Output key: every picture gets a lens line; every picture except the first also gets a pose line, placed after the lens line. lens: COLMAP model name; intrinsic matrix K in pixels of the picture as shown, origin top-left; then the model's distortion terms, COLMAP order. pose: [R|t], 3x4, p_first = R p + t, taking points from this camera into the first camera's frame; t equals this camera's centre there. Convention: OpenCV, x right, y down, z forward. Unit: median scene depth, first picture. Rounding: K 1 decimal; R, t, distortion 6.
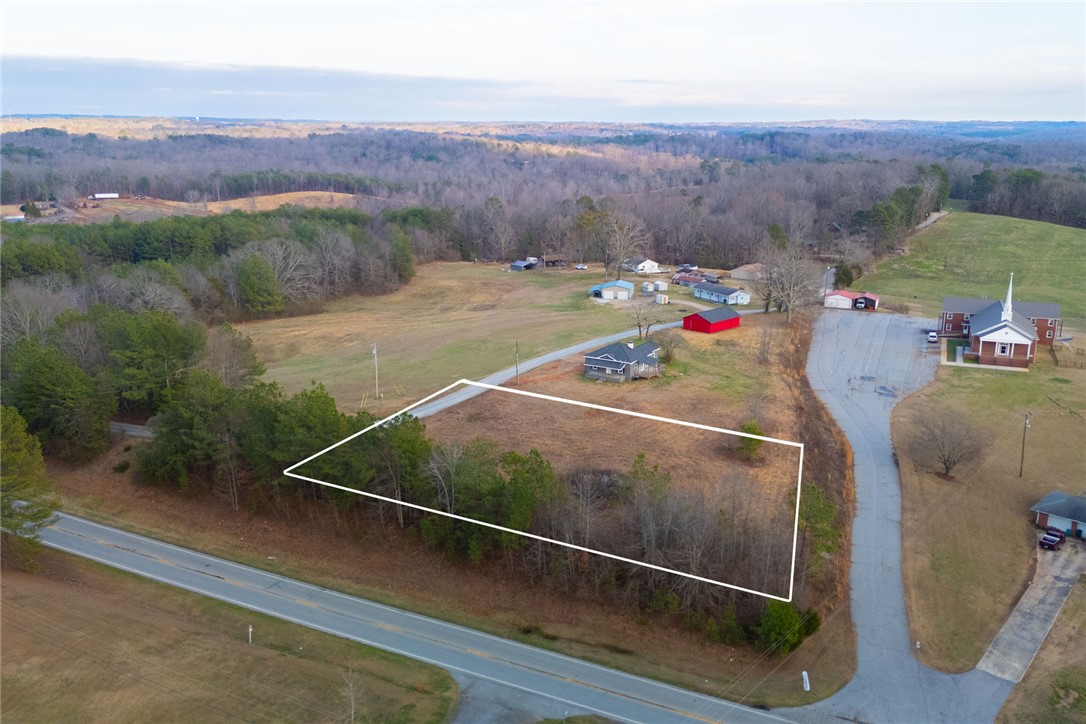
lens RADIAL K [[953.7, 0, 582.9], [0, 953.7, 362.6], [0, 0, 1]] dist [0.090831, -0.113349]
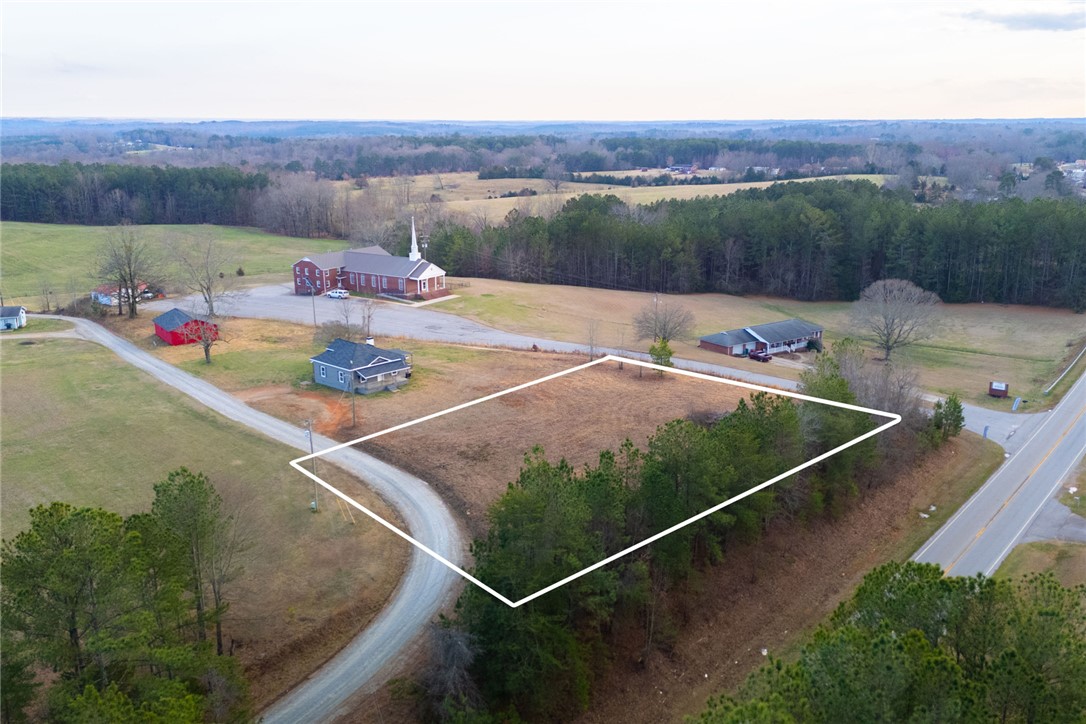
lens RADIAL K [[946.0, 0, 560.0], [0, 946.0, 389.5], [0, 0, 1]] dist [0.086158, -0.099449]
pose [[0.184305, -0.272982, 0.944199, -0.617428], [0.243919, 0.943307, 0.225112, -0.109617], [-0.952121, 0.188819, 0.240442, 0.611717]]
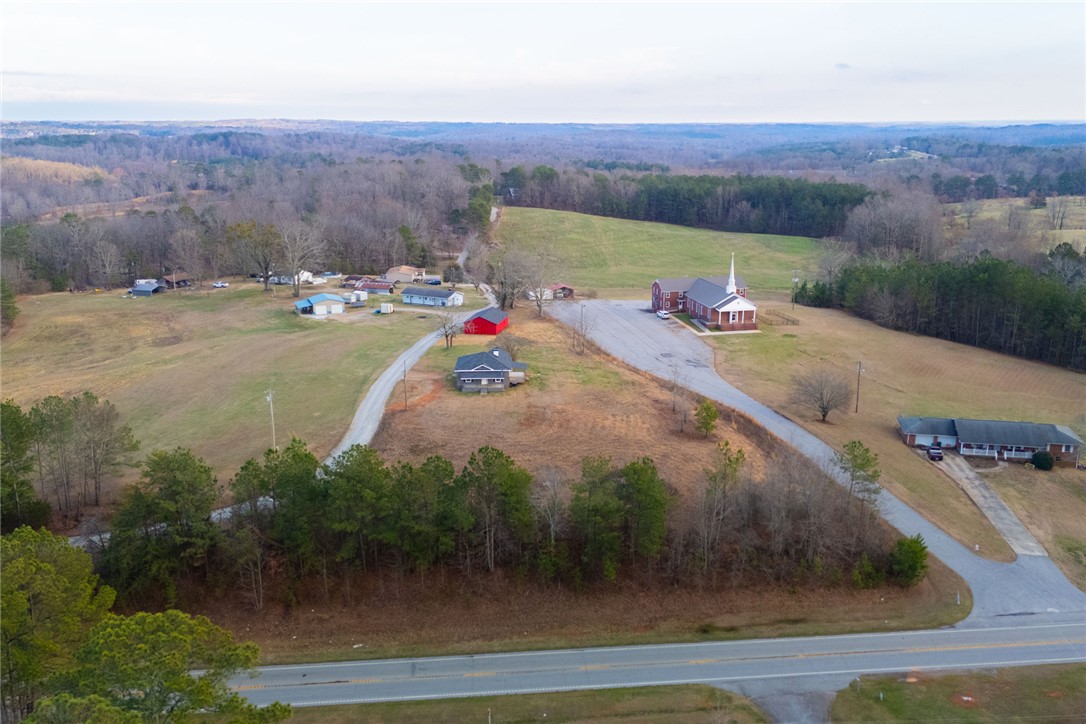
lens RADIAL K [[946.0, 0, 560.0], [0, 946.0, 389.5], [0, 0, 1]] dist [0.086158, -0.099449]
pose [[0.838506, -0.152517, 0.523111, -0.373431], [0.137506, 0.988184, 0.067701, -0.034318], [-0.527256, 0.015163, 0.849571, 0.121042]]
